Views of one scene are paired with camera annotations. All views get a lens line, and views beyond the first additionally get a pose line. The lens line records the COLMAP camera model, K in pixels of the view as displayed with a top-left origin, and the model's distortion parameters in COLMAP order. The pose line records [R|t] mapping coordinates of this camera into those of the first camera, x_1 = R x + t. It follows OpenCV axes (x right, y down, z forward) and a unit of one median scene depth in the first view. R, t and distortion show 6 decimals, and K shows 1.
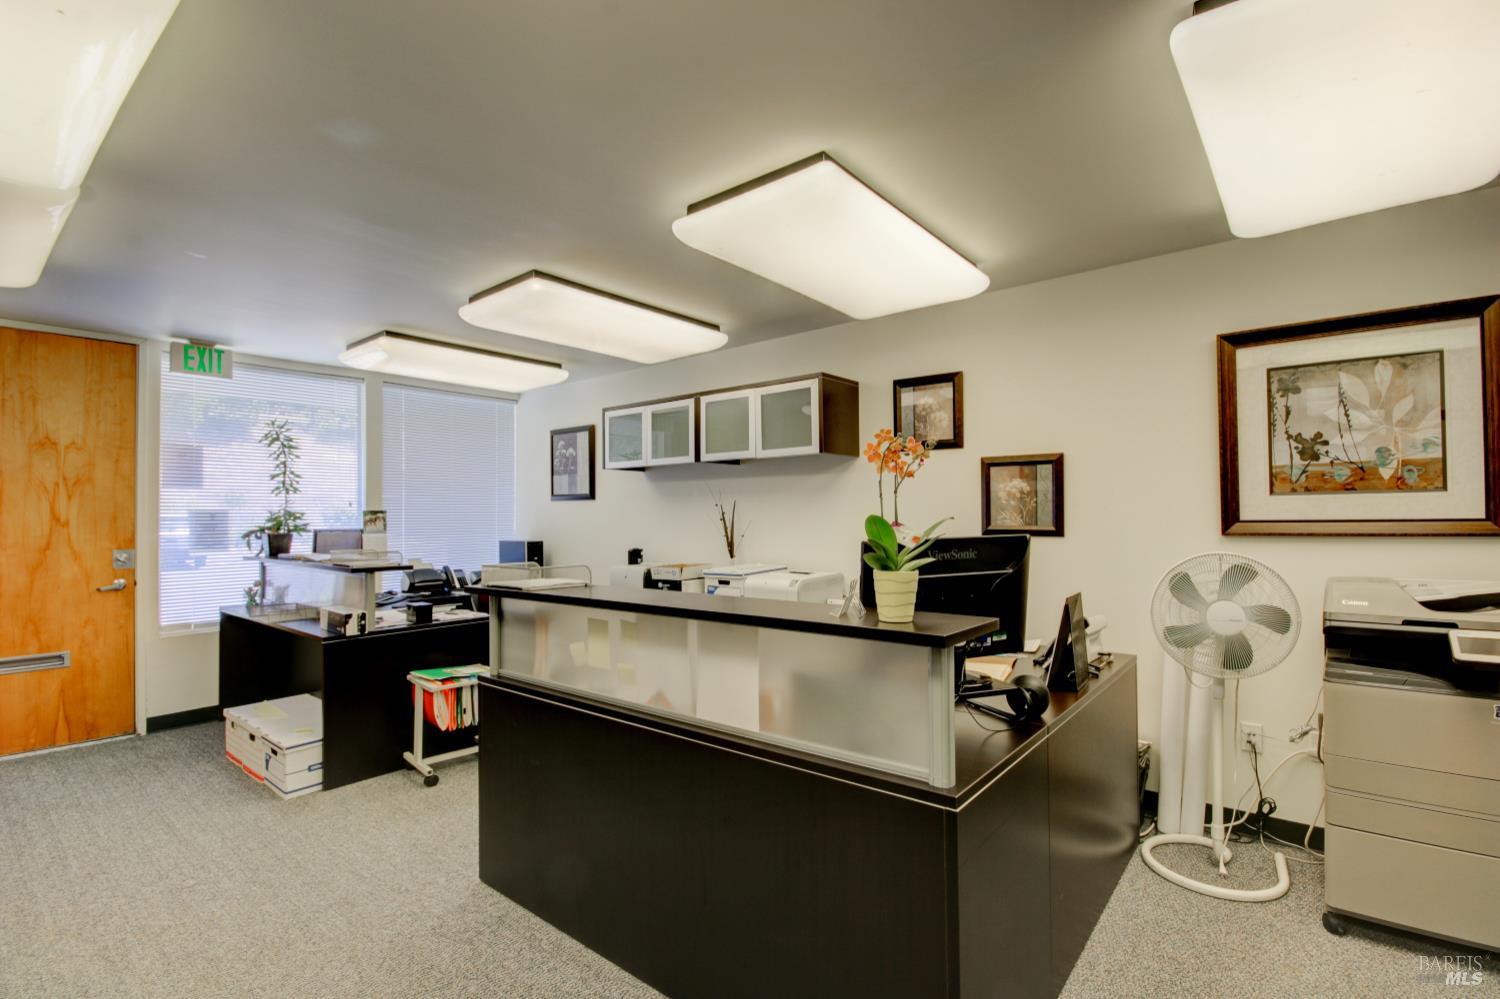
lens RADIAL K [[696.4, 0, 750.0], [0, 696.4, 499.5], [0, 0, 1]] dist [0.015037, -0.000396]
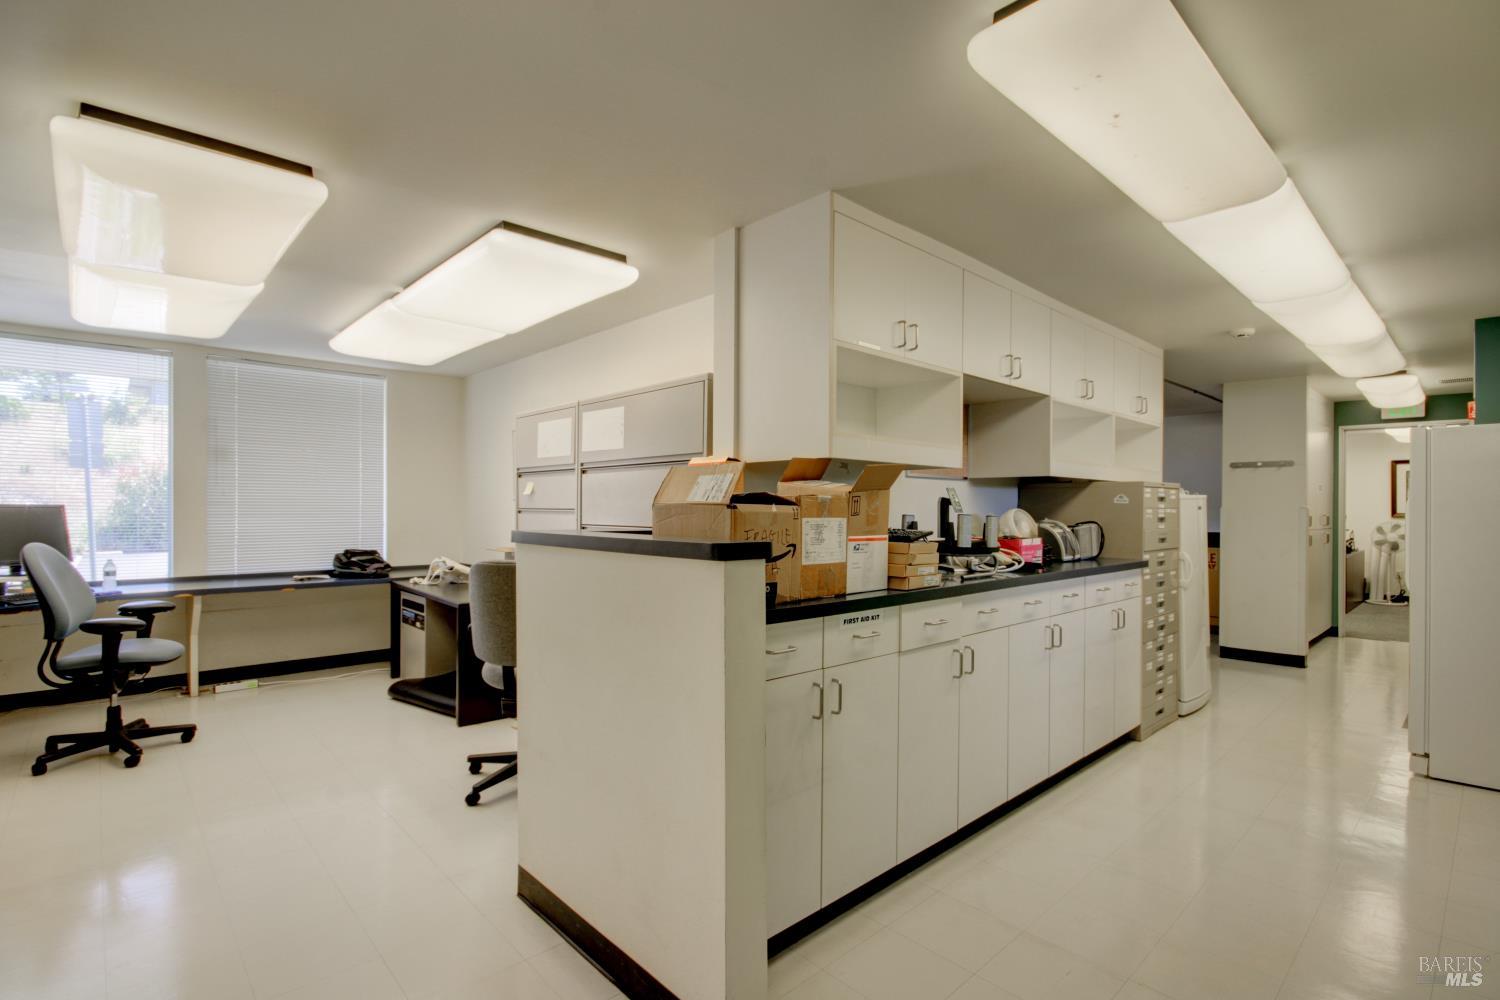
lens RADIAL K [[708.8, 0, 749.9], [0, 708.8, 510.6], [0, 0, 1]] dist [0.000881, 0.000096]
pose [[0.989761, 0.005564, -0.142626, -2.298260], [-0.002632, 0.999782, 0.020734, -0.059049], [0.142710, -0.020147, 0.989559, -3.415339]]
